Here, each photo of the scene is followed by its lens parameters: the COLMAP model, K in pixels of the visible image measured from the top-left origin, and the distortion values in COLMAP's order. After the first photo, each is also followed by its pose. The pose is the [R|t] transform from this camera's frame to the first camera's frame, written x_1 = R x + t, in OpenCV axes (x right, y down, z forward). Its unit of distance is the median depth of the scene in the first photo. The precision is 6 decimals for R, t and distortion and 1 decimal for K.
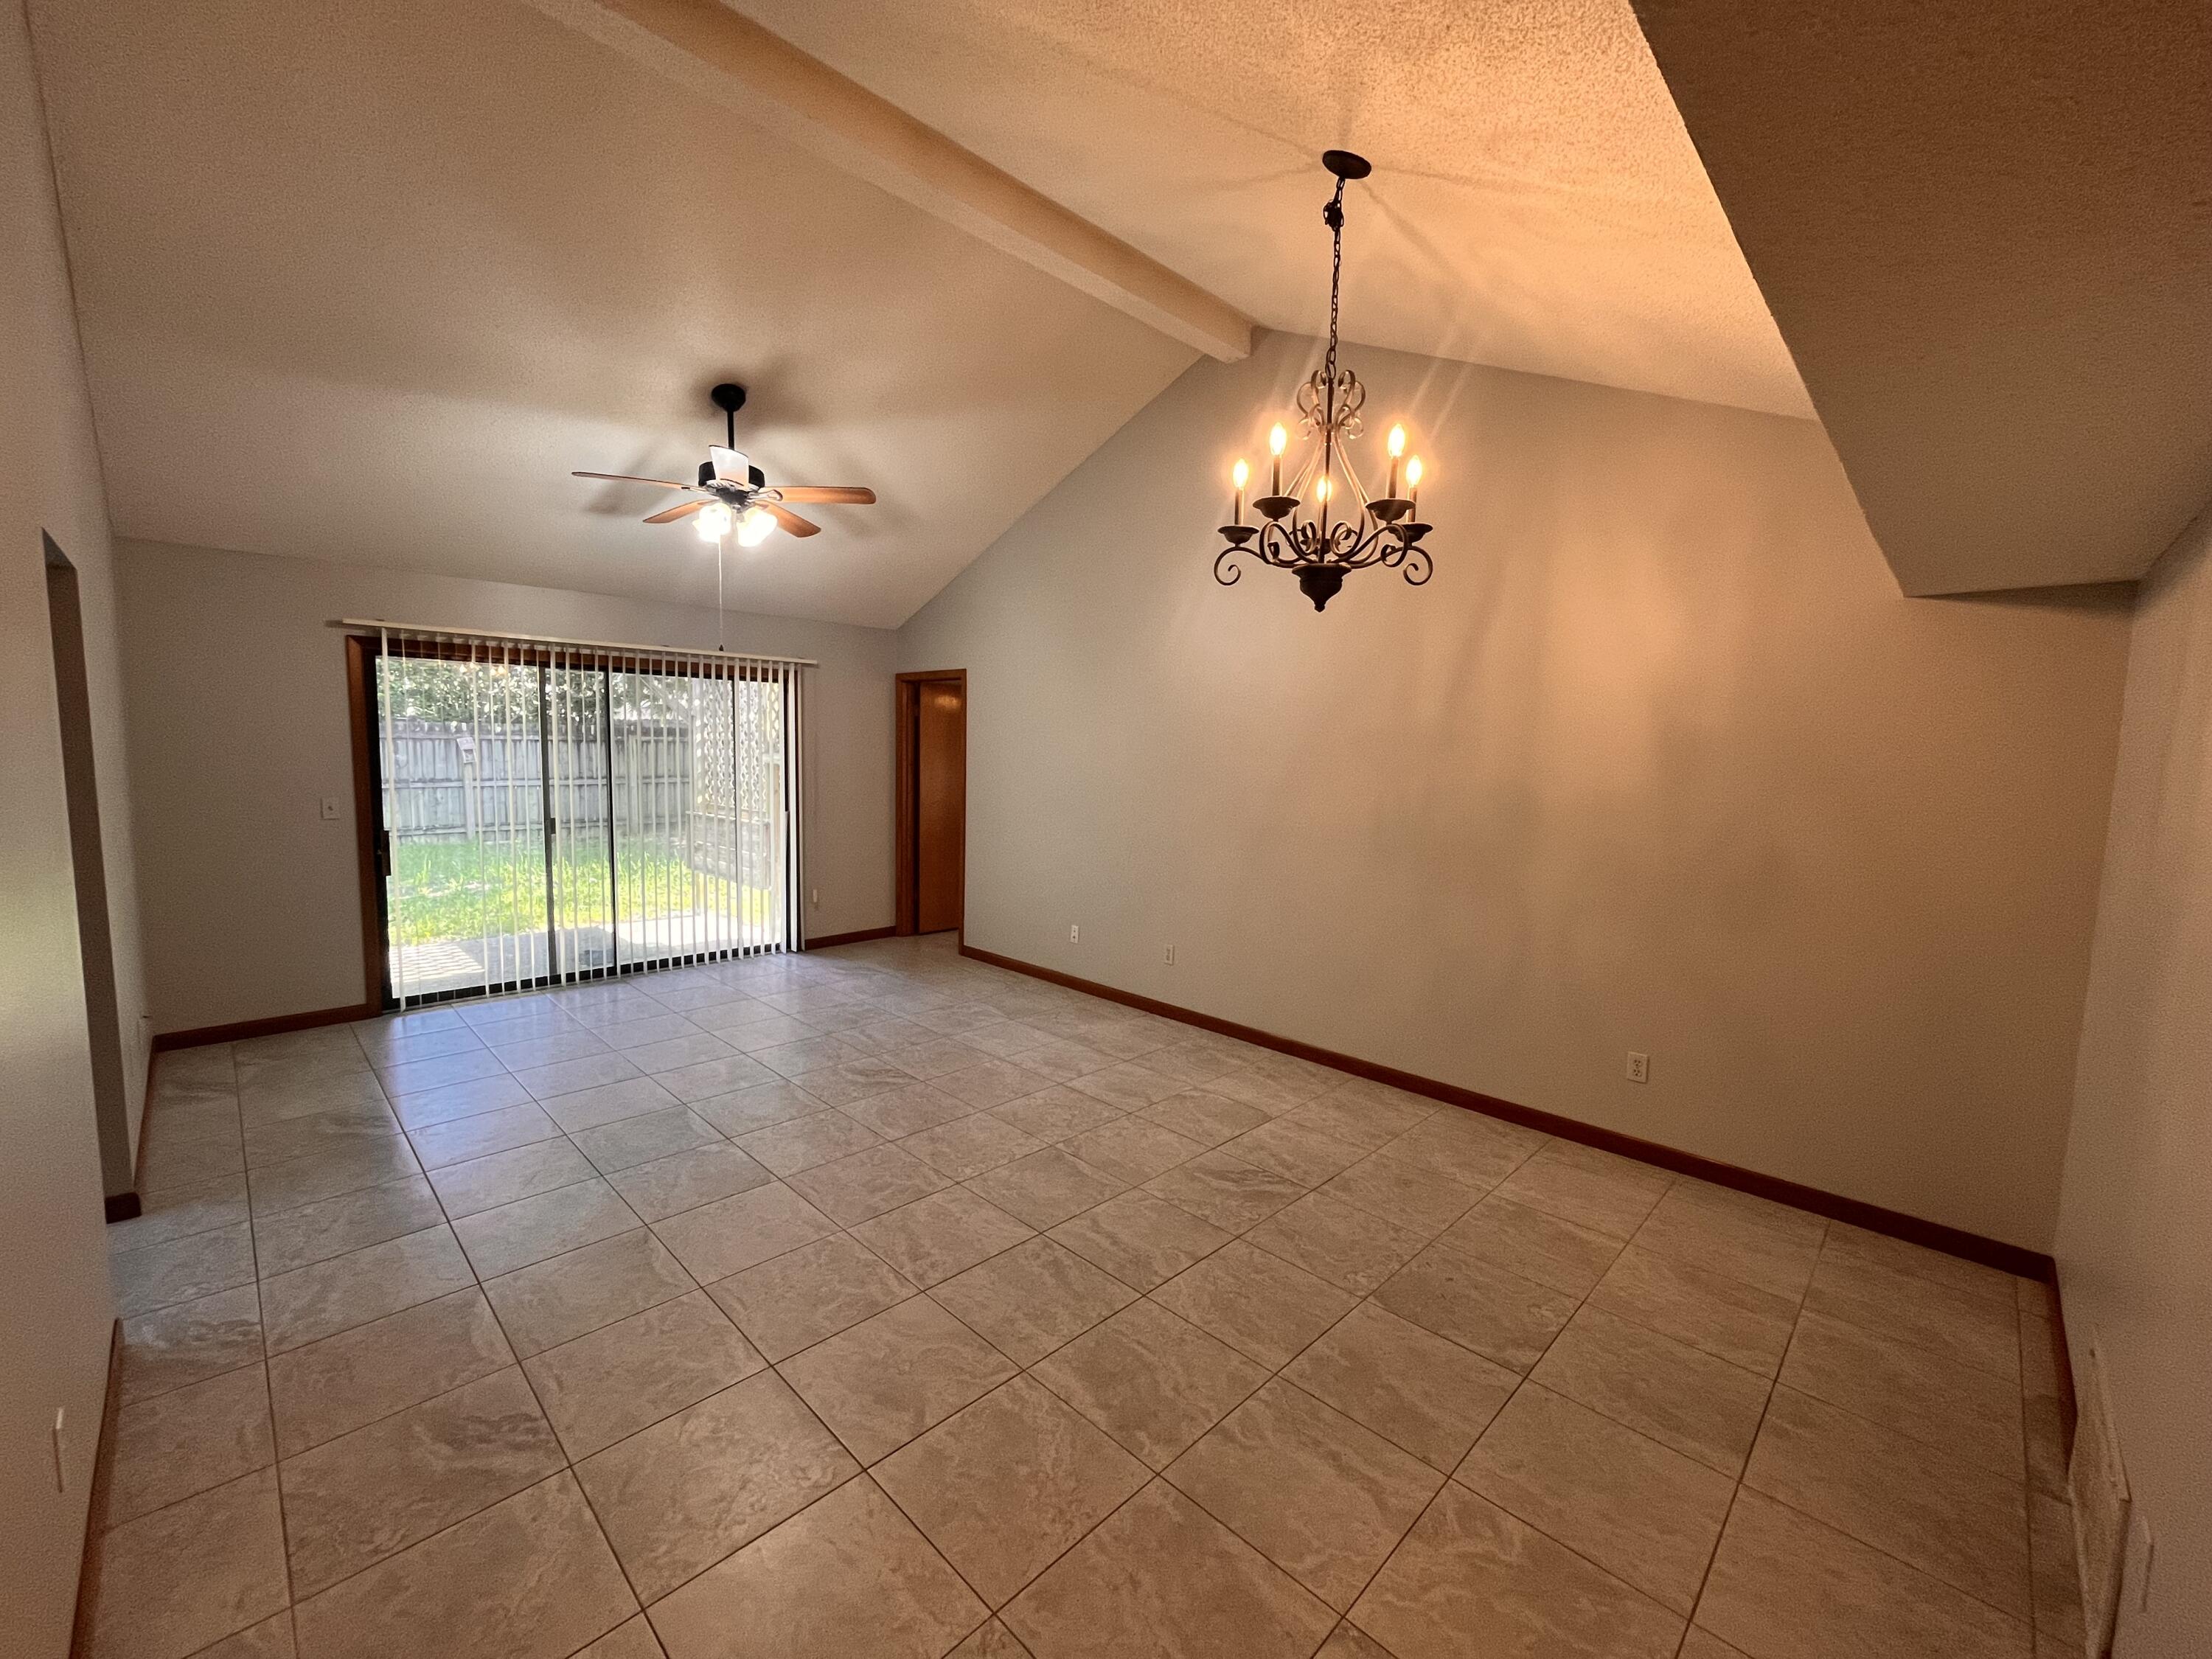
lens RADIAL K [[895.0, 0, 1107.2], [0, 895.0, 832.3], [0, 0, 1]] dist [-0.003588, 0.000142]
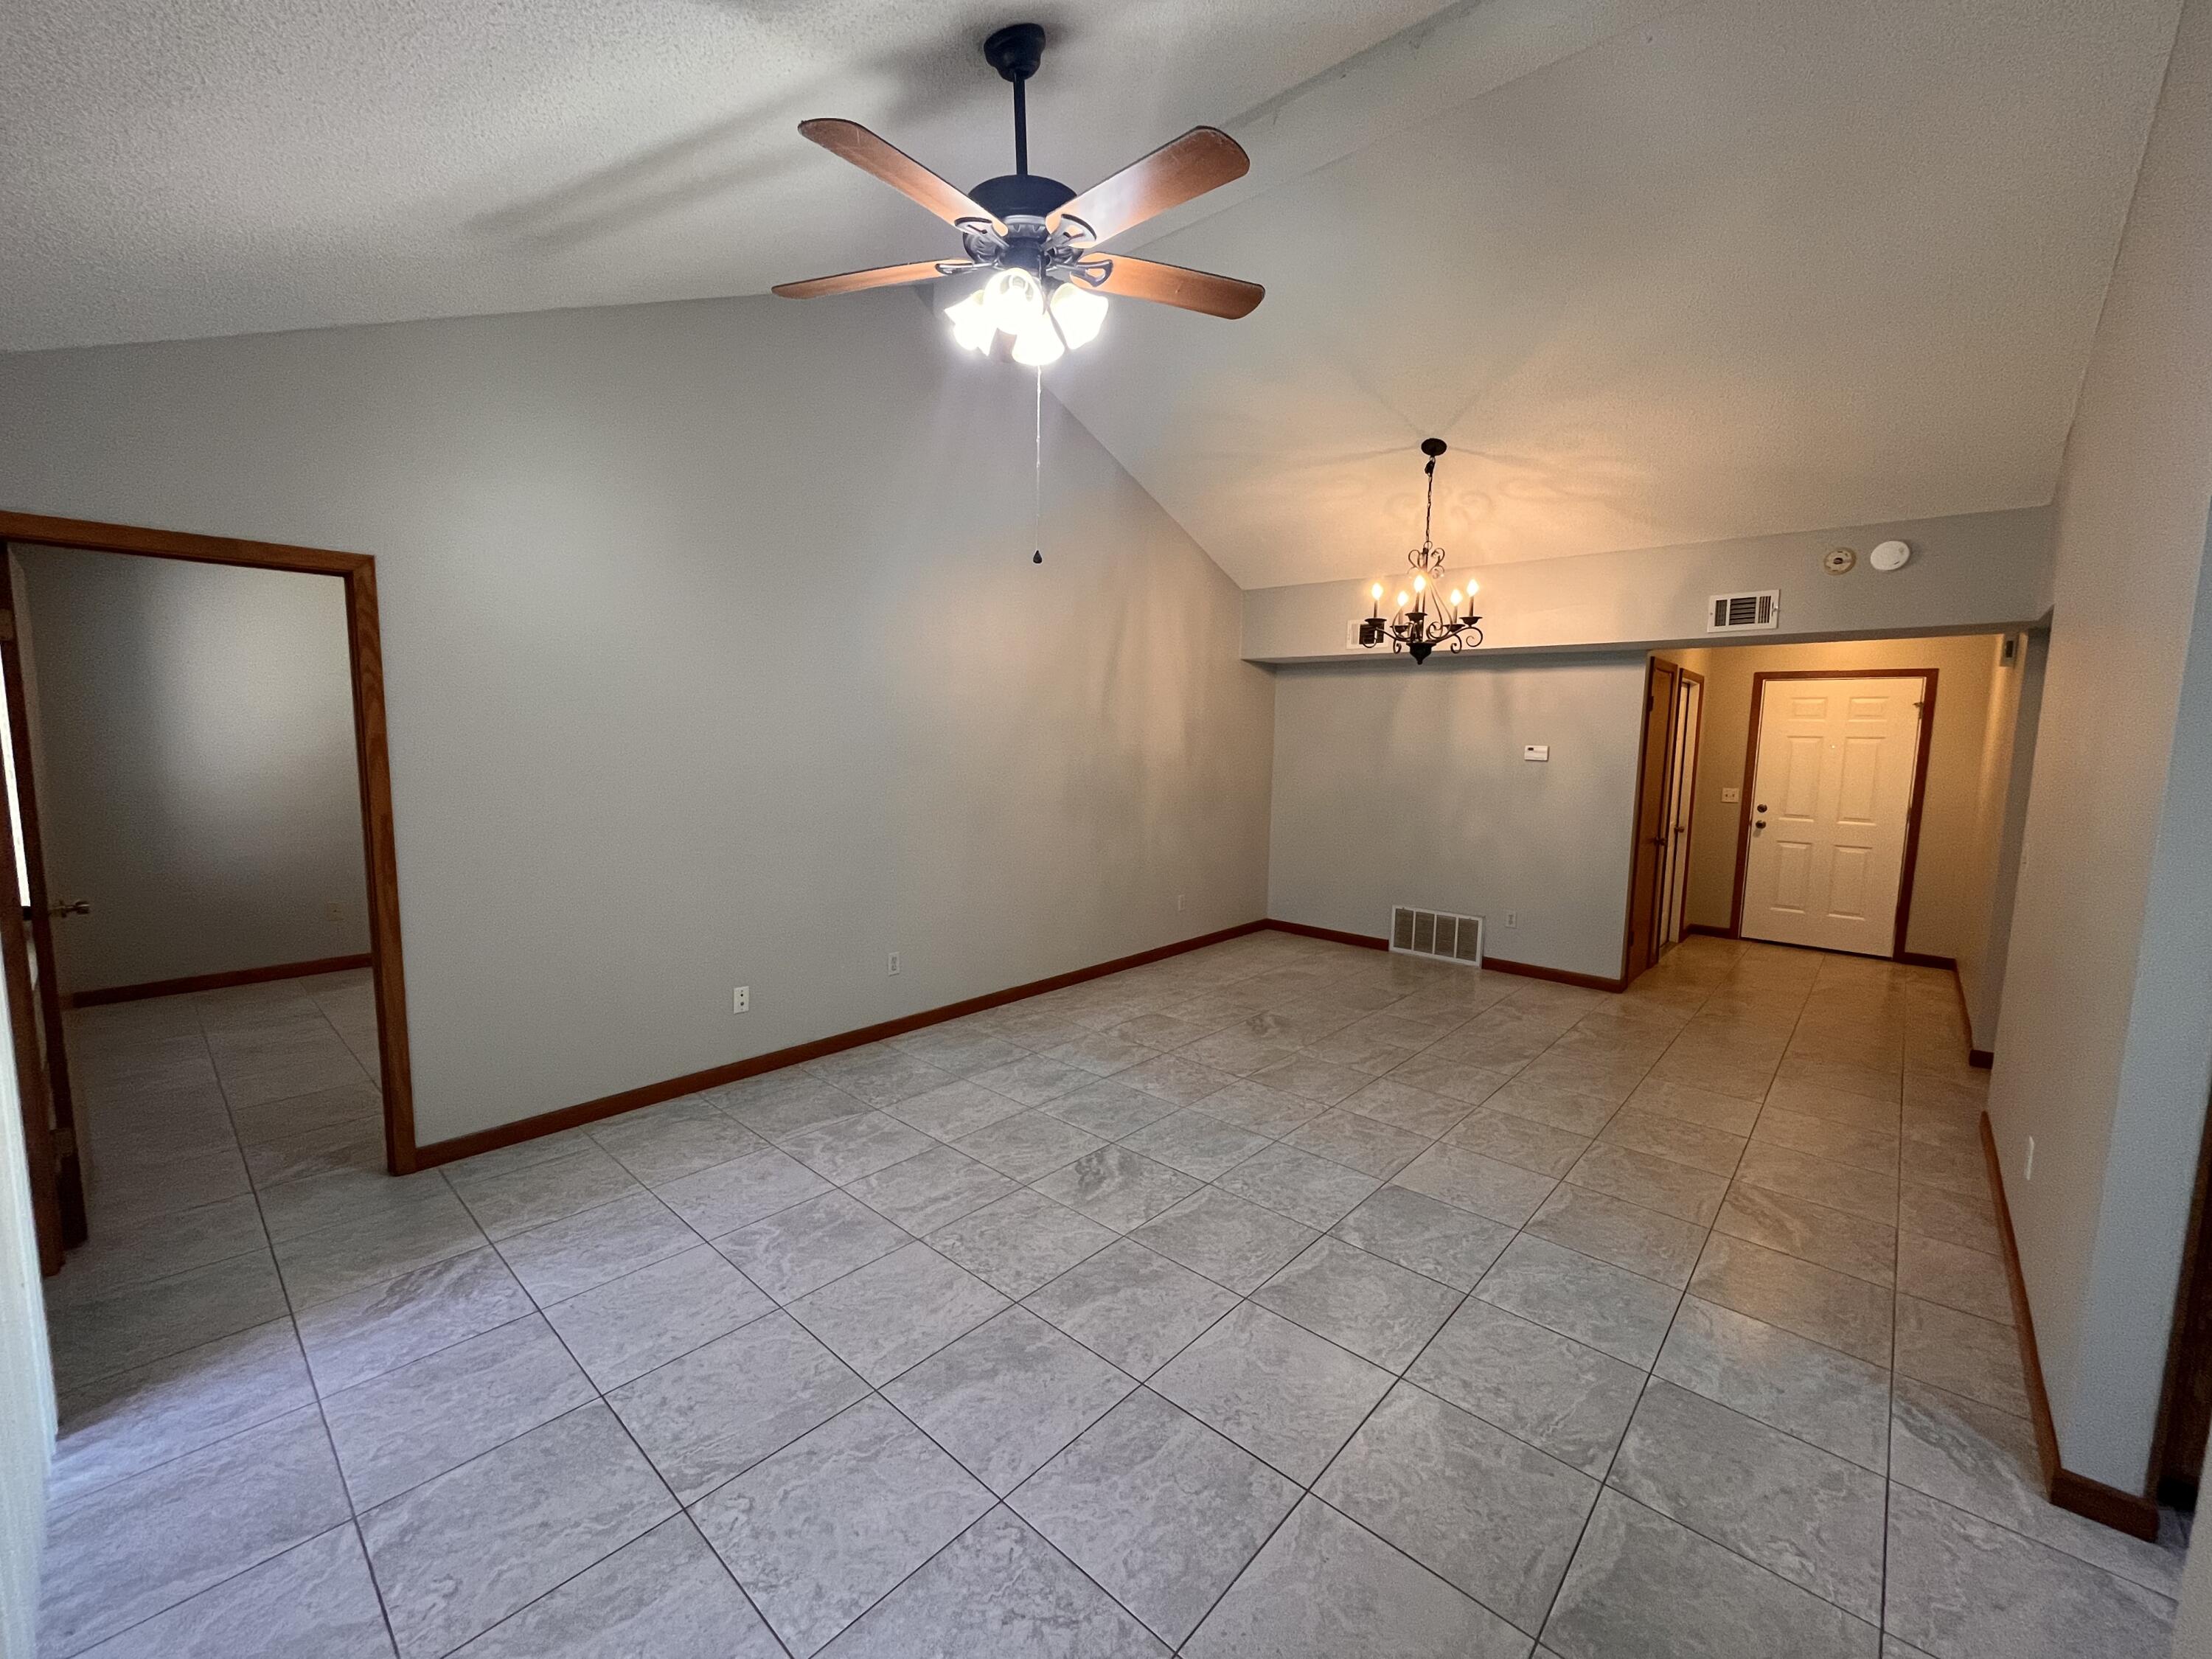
lens RADIAL K [[895.0, 0, 1106.2], [0, 895.0, 825.9], [0, 0, 1]] dist [-0.003588, 0.000142]
pose [[-0.045071, -0.129553, 0.990548, -0.985544], [0.082688, 0.987669, 0.132939, -0.120409], [-0.995556, 0.087898, -0.033803, 1.008337]]
